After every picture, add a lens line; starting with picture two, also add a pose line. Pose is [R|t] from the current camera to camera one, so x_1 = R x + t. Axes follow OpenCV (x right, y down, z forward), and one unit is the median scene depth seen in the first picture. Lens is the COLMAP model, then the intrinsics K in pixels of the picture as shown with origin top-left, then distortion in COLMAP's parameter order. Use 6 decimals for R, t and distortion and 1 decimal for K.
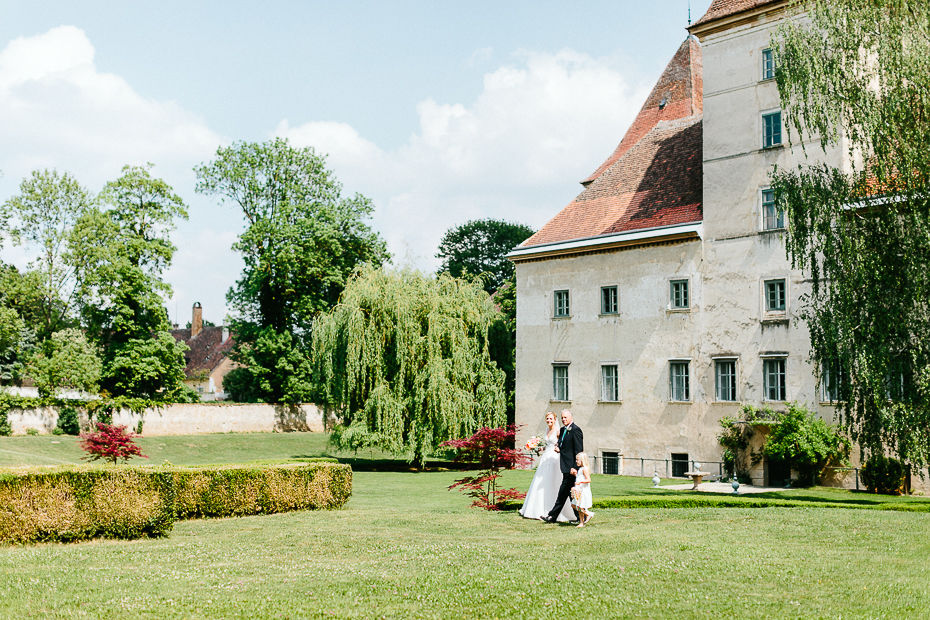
lens RADIAL K [[750.7, 0, 465.1], [0, 750.7, 331.9], [0, 0, 1]] dist [0.003778, 0.001952]
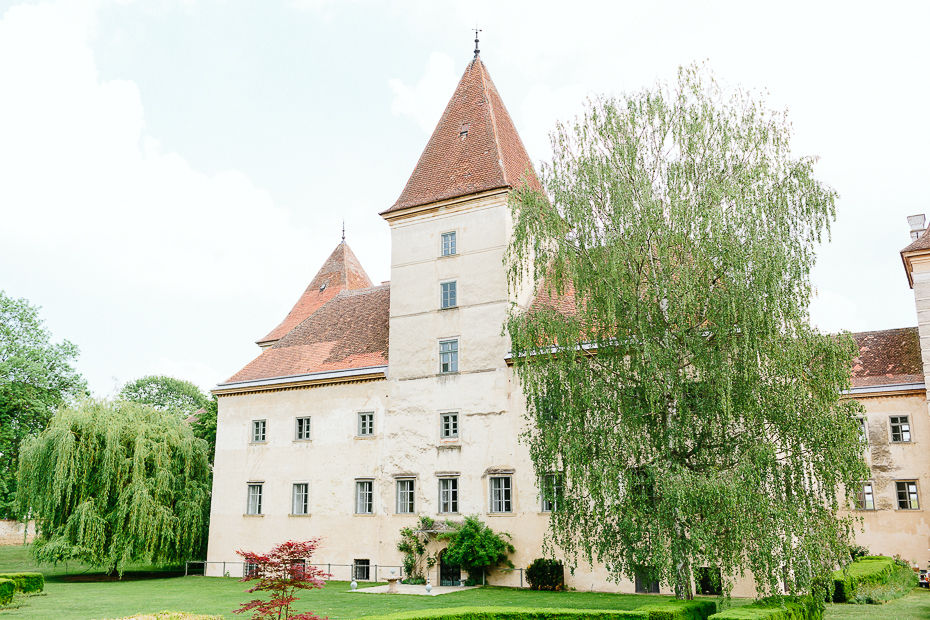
lens RADIAL K [[750.7, 0, 465.1], [0, 750.7, 331.9], [0, 0, 1]] dist [0.003778, 0.001952]
pose [[0.959747, 0.058948, 0.274610, 0.104229], [-0.019366, 0.989289, -0.144679, -0.026877], [-0.280197, 0.133537, 0.950609, -0.241083]]
